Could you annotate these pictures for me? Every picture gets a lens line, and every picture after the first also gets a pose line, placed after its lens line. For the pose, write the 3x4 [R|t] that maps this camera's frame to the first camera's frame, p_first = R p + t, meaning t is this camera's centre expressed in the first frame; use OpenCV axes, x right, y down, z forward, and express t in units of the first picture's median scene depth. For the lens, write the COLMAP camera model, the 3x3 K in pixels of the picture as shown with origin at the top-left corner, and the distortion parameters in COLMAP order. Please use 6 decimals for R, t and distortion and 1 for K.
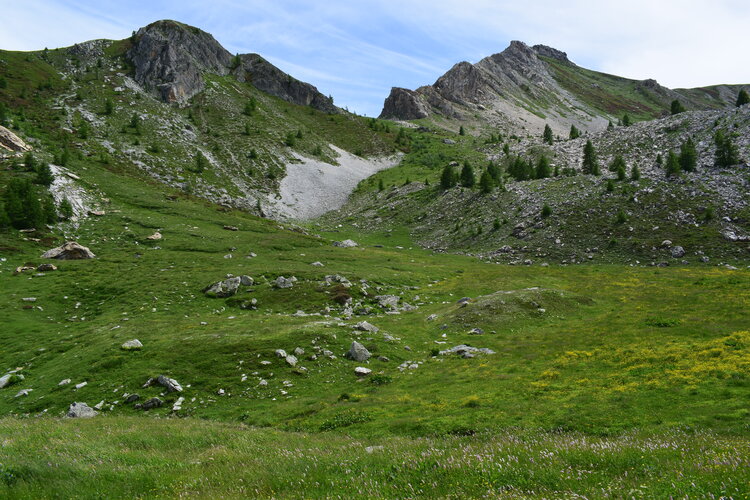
lens RADIAL K [[584.7, 0, 369.5], [0, 584.7, 251.3], [0, 0, 1]] dist [-0.082011, -0.003641]
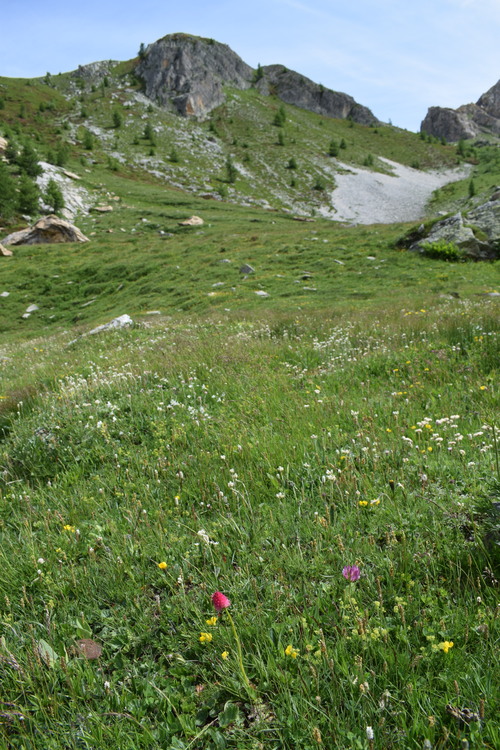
lens RADIAL K [[584.7, 0, 253.0], [0, 584.7, 375.0], [0, 0, 1]] dist [-0.082011, -0.003641]
pose [[0.976655, 0.004929, -0.214756, -0.075181], [0.020181, 0.993210, 0.114572, 0.025216], [0.213863, -0.116231, 0.969924, 0.173506]]
